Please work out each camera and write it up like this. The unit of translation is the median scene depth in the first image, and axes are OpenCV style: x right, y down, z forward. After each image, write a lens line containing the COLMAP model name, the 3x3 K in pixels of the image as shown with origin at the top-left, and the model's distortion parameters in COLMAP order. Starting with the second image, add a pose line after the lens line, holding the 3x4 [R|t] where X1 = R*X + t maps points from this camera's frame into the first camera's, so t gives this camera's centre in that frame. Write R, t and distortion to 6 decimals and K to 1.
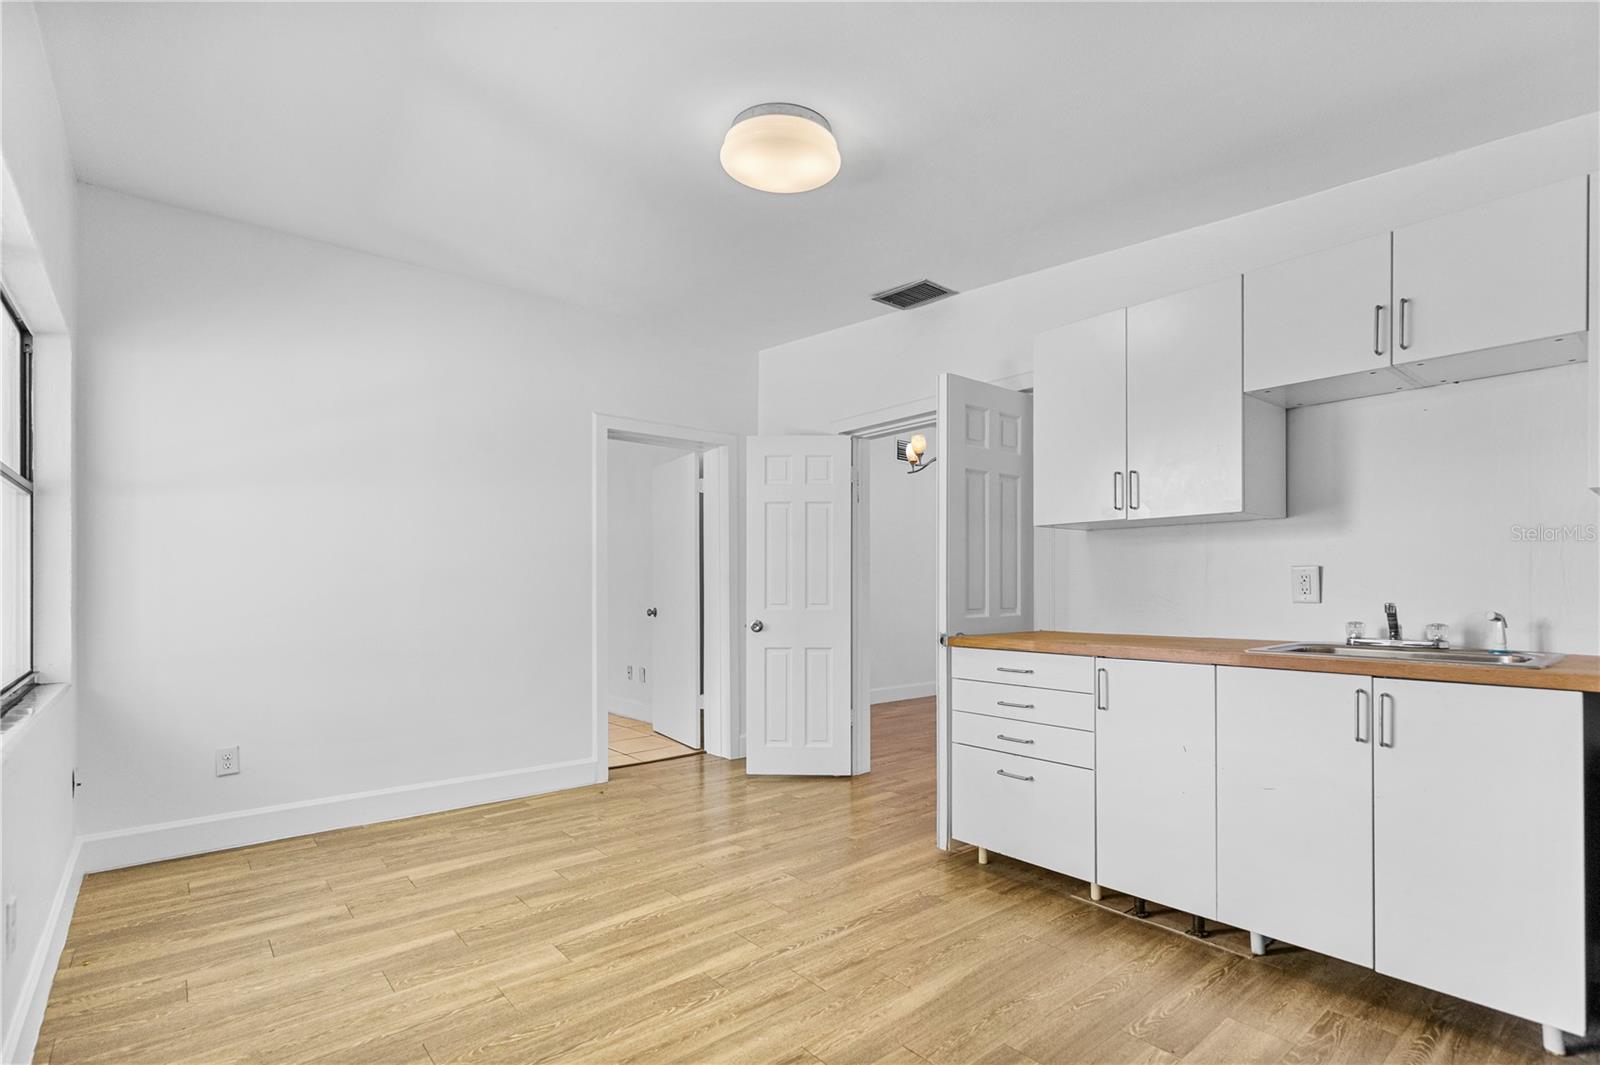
lens RADIAL K [[756.5, 0, 817.2], [0, 756.5, 592.0], [0, 0, 1]] dist [0.000813, 0.000219]
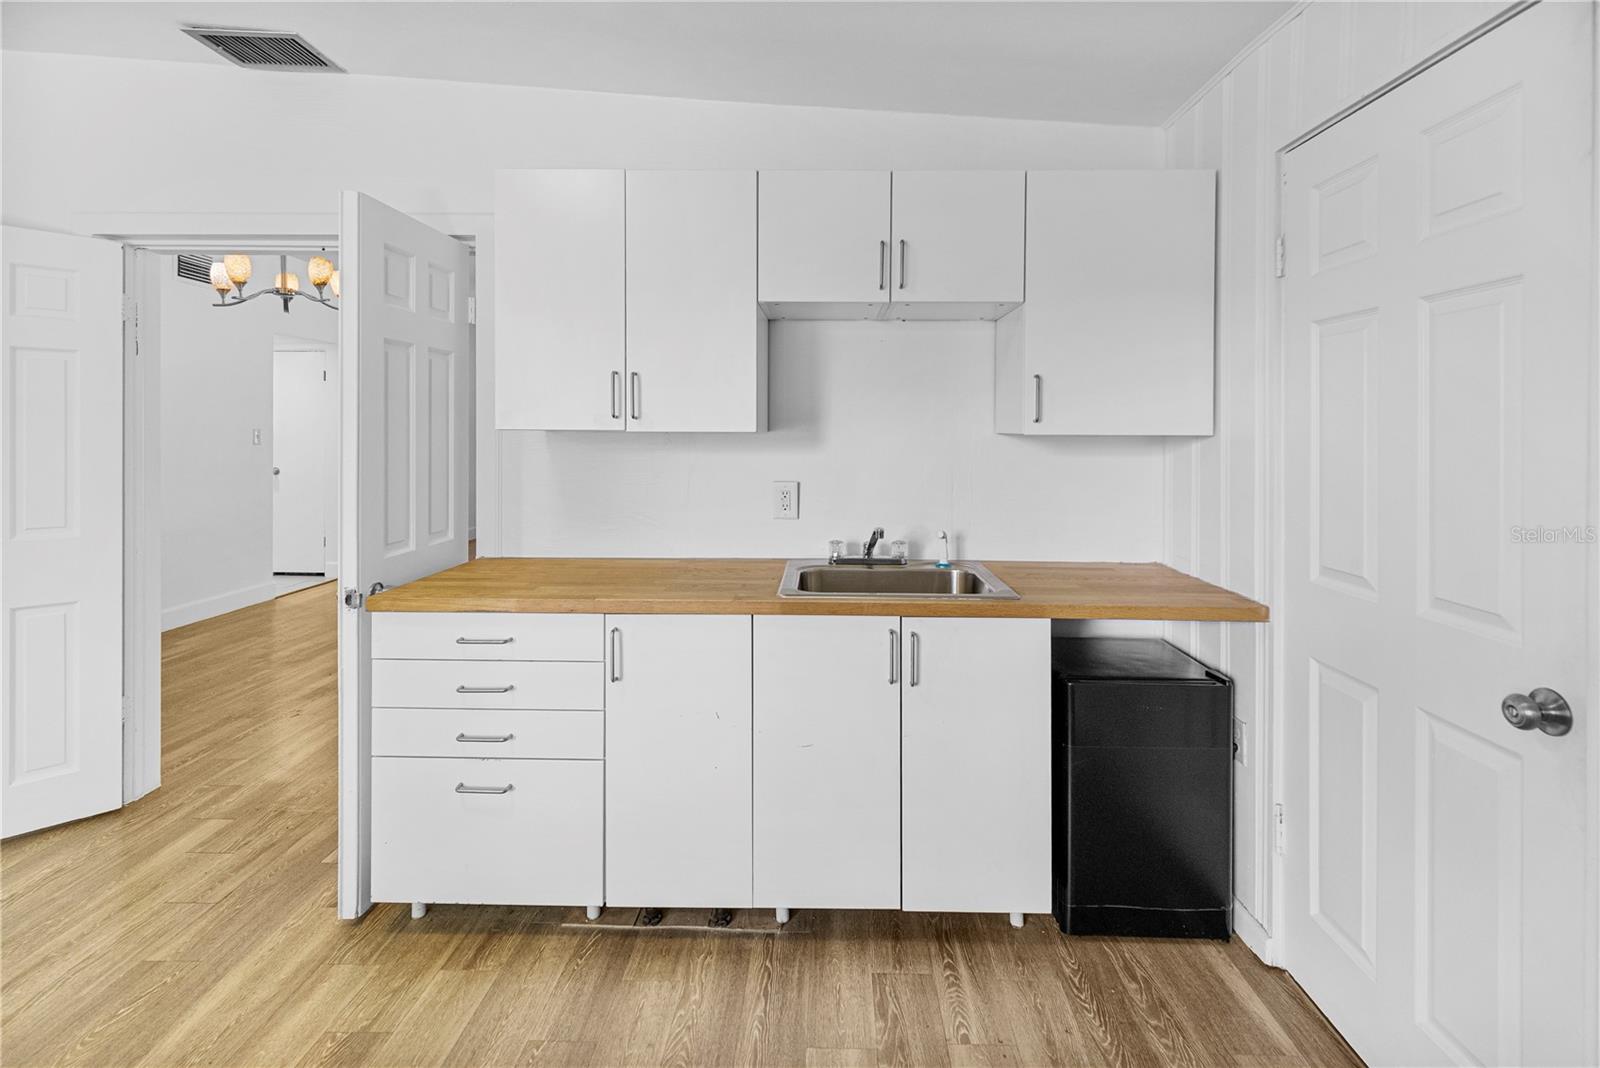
lens RADIAL K [[751.9, 0, 806.1], [0, 751.9, 439.3], [0, 0, 1]] dist [0.003175, 0.000628]
pose [[0.667077, -0.001015, 0.744988, -0.062700], [-0.004465, 0.999976, 0.005360, -0.089709], [-0.744976, -0.006902, 0.667056, 0.308811]]
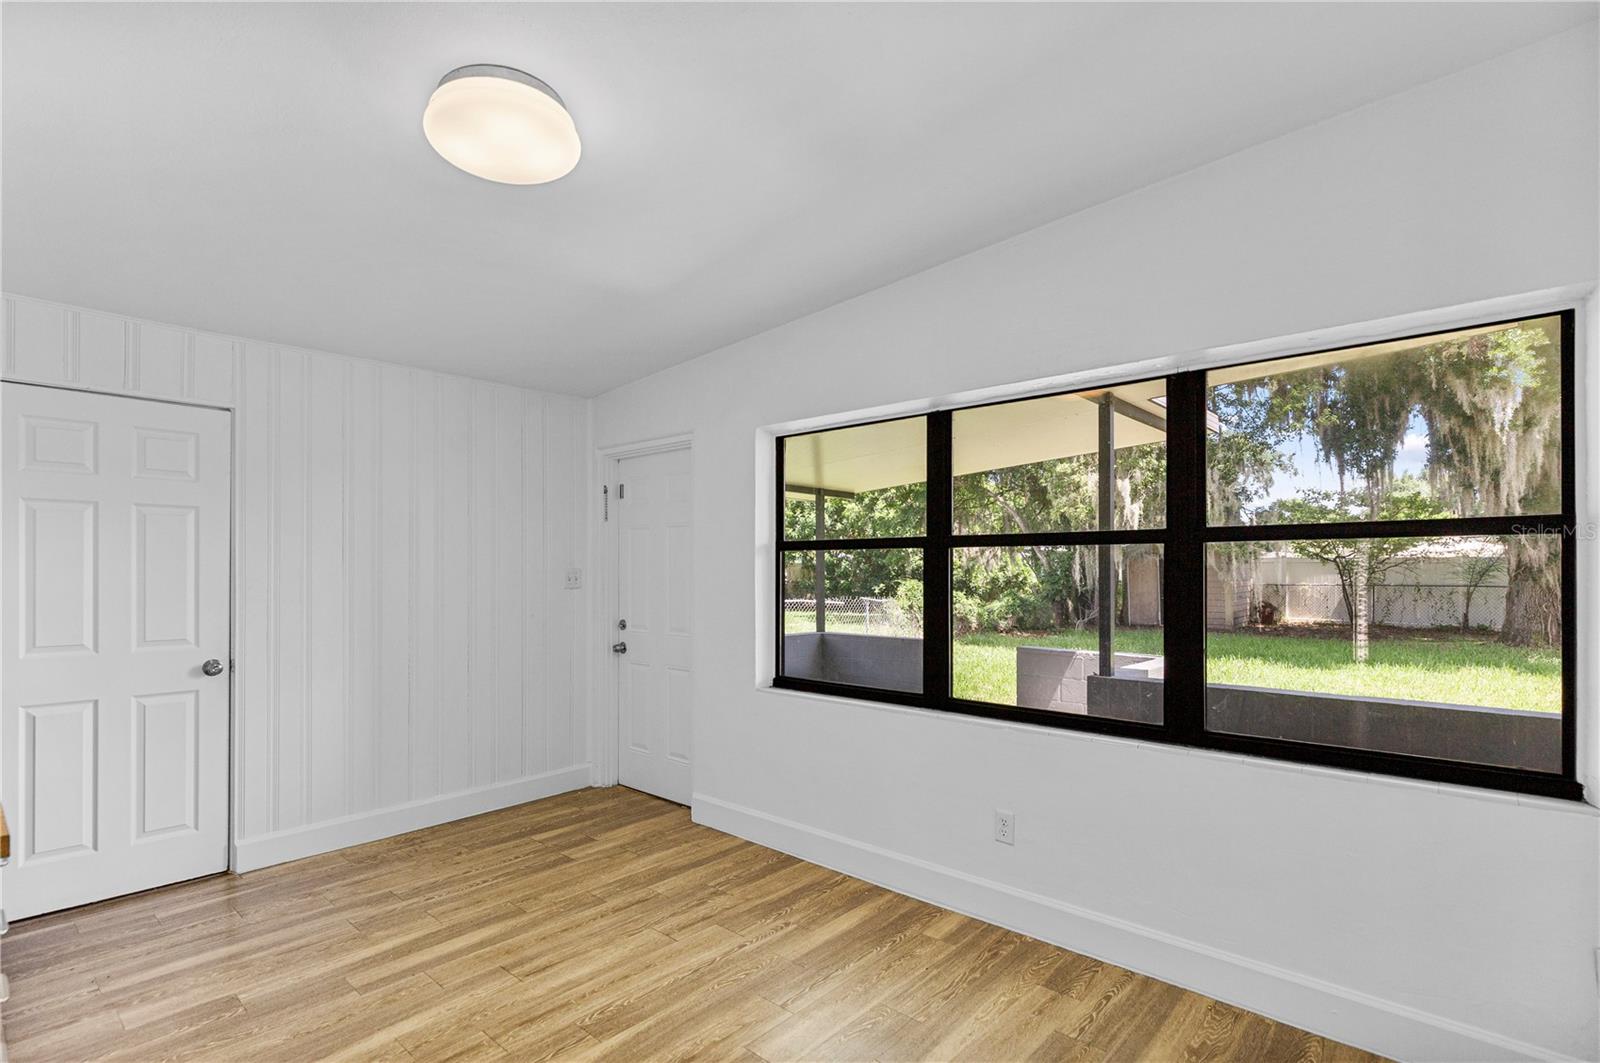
lens RADIAL K [[766.2, 0, 793.1], [0, 766.2, 563.7], [0, 0, 1]] dist [0.003207, 0.000830]
pose [[-0.991974, 0.001197, -0.126438, -0.215010], [0.001691, 0.999991, -0.003802, -0.093274], [0.126433, -0.003986, -0.991967, 1.596964]]
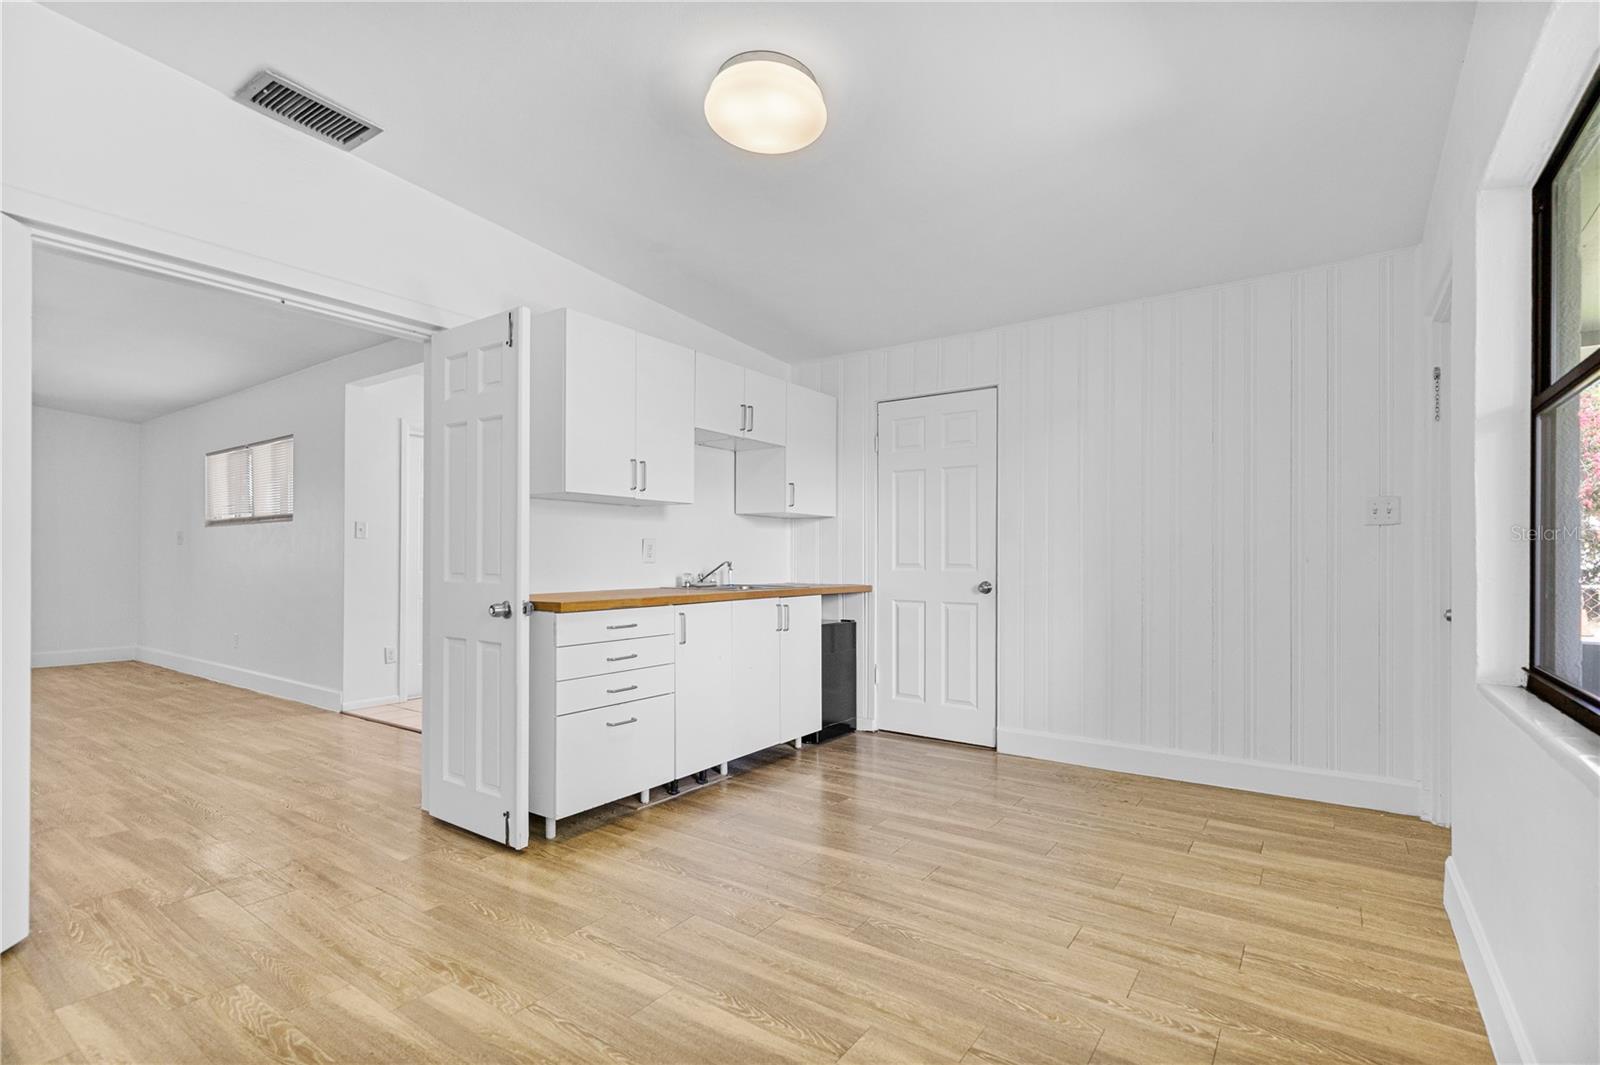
lens RADIAL K [[747.9, 0, 796.1], [0, 747.9, 557.1], [0, 0, 1]] dist [0.000046, -0.000213]
pose [[-0.243977, 0.002862, 0.969777, -0.854111], [0.000832, 0.999996, -0.002742, 0.006965], [-0.969781, 0.000138, -0.243978, 1.024975]]
